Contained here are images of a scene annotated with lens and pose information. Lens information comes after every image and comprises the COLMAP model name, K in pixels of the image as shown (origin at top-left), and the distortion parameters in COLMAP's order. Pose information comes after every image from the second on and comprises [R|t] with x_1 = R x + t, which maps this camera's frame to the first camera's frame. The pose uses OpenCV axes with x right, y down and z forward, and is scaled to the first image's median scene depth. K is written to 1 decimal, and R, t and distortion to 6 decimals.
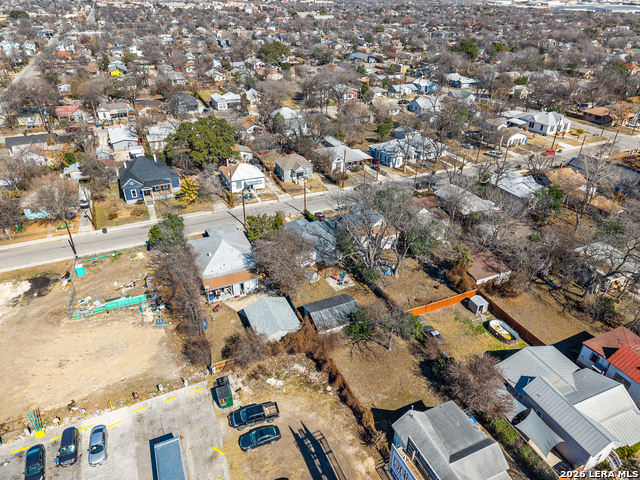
lens RADIAL K [[428.8, 0, 320.0], [0, 428.8, 240.0], [0, 0, 1]] dist [0.008917, -0.005388]
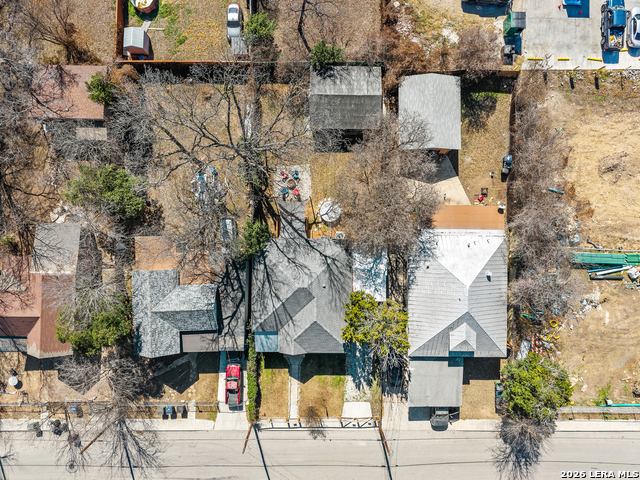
lens RADIAL K [[428.8, 0, 320.0], [0, 428.8, 240.0], [0, 0, 1]] dist [0.008917, -0.005388]
pose [[-0.911246, -0.411721, 0.010850, -0.024159], [0.197829, -0.414437, 0.888316, -0.379604], [-0.361242, 0.811621, 0.459104, 0.576811]]
